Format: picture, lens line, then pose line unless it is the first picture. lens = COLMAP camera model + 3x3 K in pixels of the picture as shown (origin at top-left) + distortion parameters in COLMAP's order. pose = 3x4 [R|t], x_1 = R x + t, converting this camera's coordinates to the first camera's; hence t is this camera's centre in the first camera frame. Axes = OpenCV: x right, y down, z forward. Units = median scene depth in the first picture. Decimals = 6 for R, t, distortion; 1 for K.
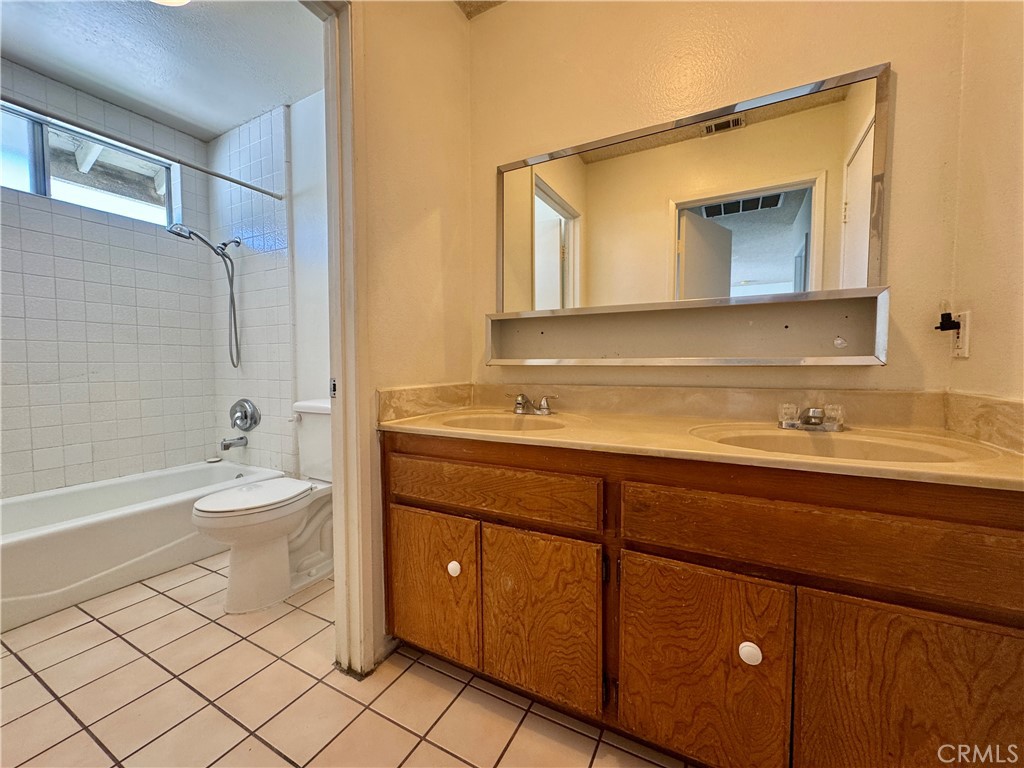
lens RADIAL K [[406.6, 0, 515.5], [0, 406.6, 385.6], [0, 0, 1]] dist [-0.009047, 0.000429]
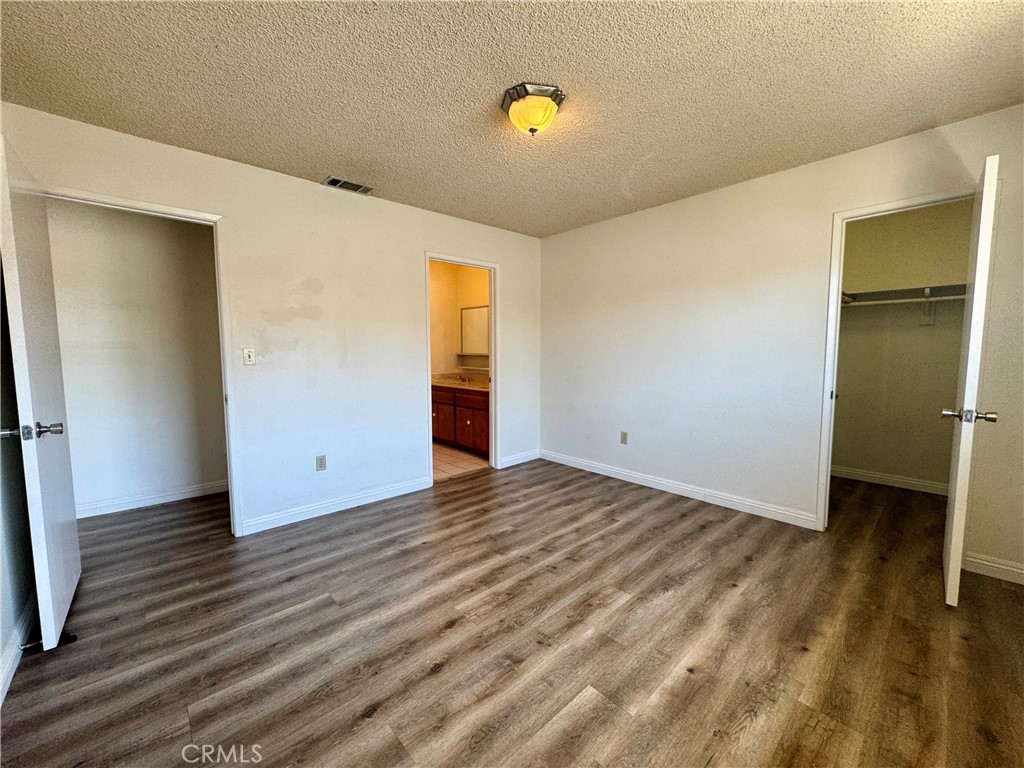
lens RADIAL K [[406.6, 0, 512.5], [0, 406.6, 385.8], [0, 0, 1]] dist [-0.009047, 0.000429]
pose [[0.940084, 0.024364, -0.340071, 0.739902], [-0.012981, 0.999278, 0.035708, -0.013205], [0.340696, -0.029154, 0.939722, -0.991846]]
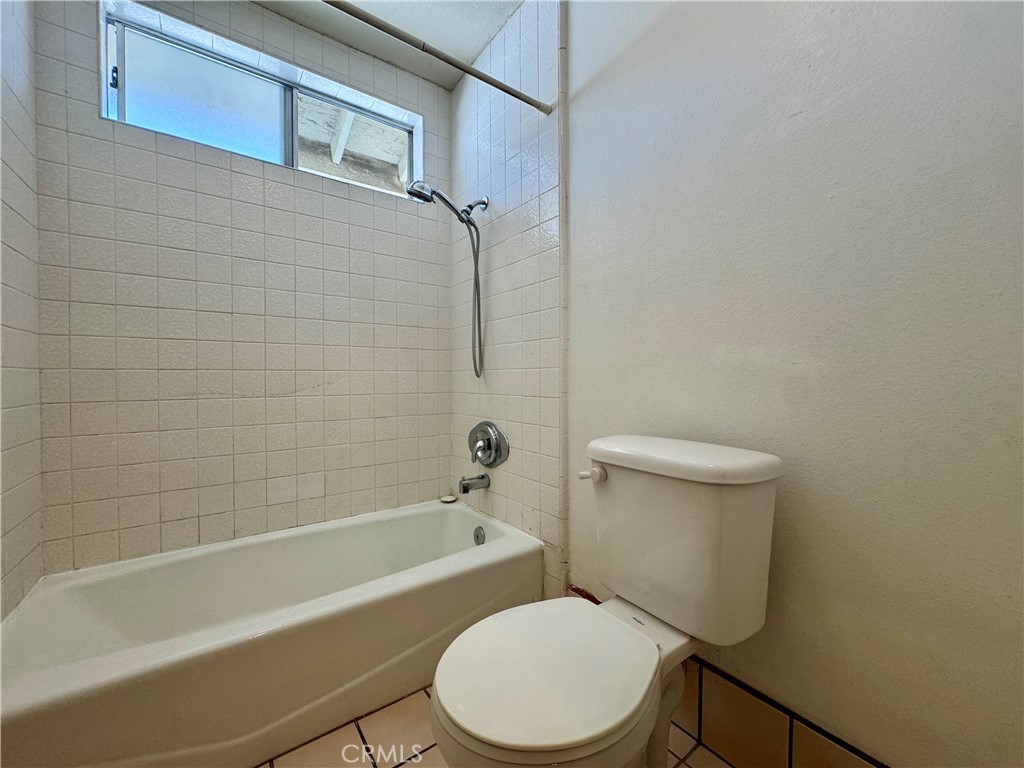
lens RADIAL K [[406.6, 0, 511.1], [0, 406.6, 381.5], [0, 0, 1]] dist [-0.009047, 0.000429]
pose [[0.896146, 0.001541, -0.443756, -0.322077], [-0.019135, 0.999198, -0.035171, -0.012981], [0.443346, 0.040009, 0.895457, 0.384356]]
